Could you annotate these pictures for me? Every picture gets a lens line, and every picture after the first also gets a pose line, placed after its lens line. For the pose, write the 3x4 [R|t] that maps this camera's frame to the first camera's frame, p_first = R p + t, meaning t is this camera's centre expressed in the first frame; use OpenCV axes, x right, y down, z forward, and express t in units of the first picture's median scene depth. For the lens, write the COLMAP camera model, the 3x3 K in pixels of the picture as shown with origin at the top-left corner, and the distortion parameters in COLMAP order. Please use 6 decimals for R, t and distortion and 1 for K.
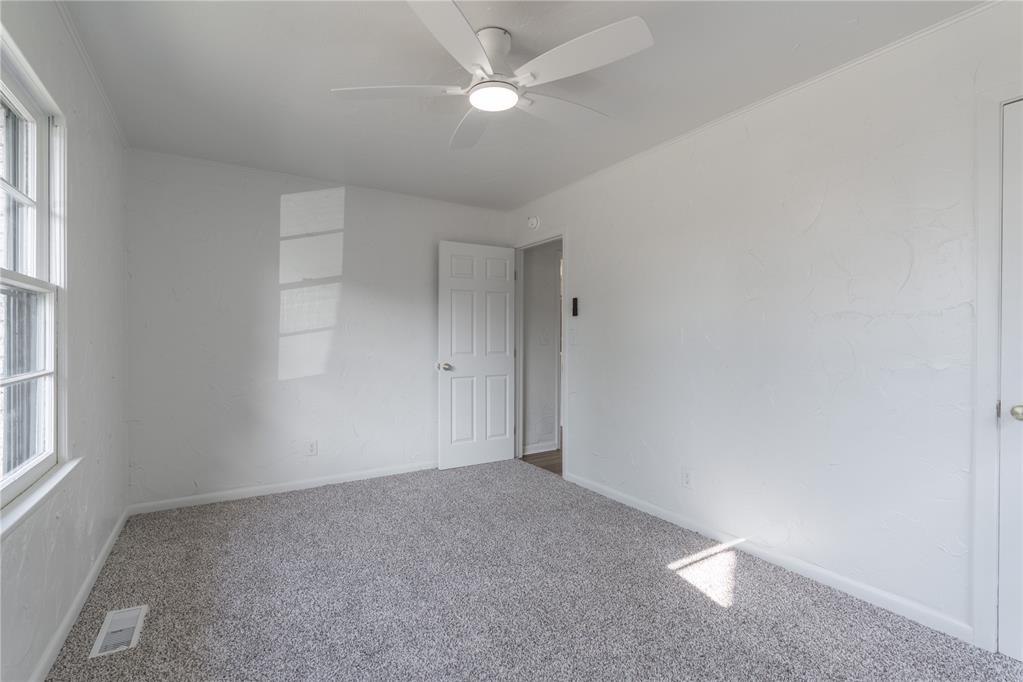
lens RADIAL K [[462.8, 0, 510.9], [0, 462.8, 338.9], [0, 0, 1]] dist [-0.003945, 0.000757]
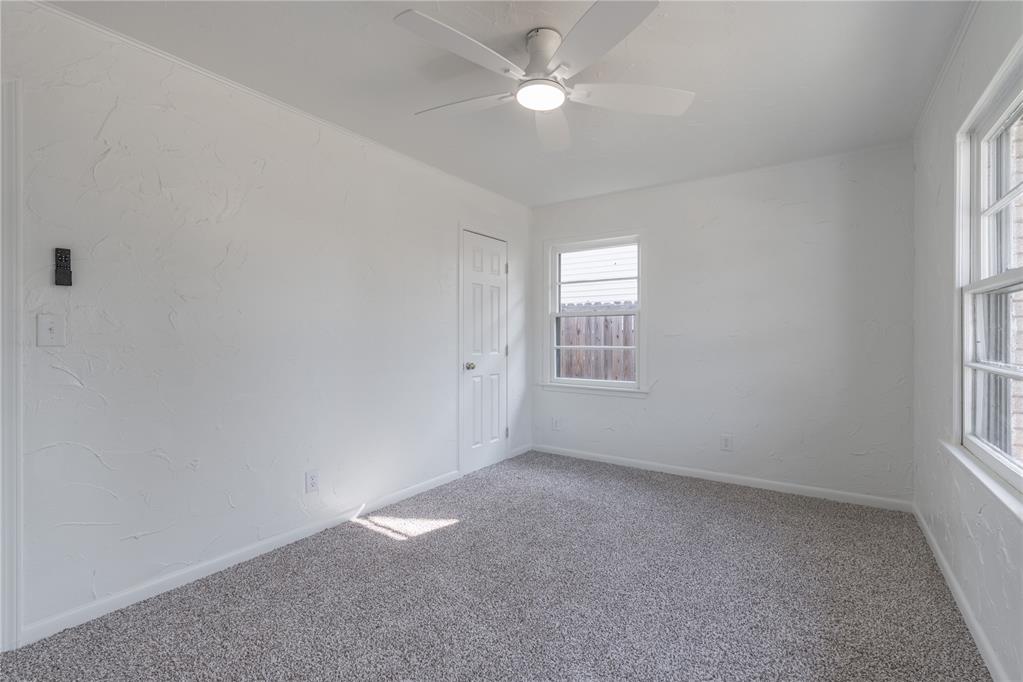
lens RADIAL K [[462.8, 0, 515.4], [0, 462.8, 338.0], [0, 0, 1]] dist [-0.003945, 0.000757]
pose [[-0.400495, -0.004373, 0.916289, -0.734400], [0.000927, 0.999986, 0.005178, 0.005344], [-0.916299, 0.002924, -0.400485, 1.131208]]
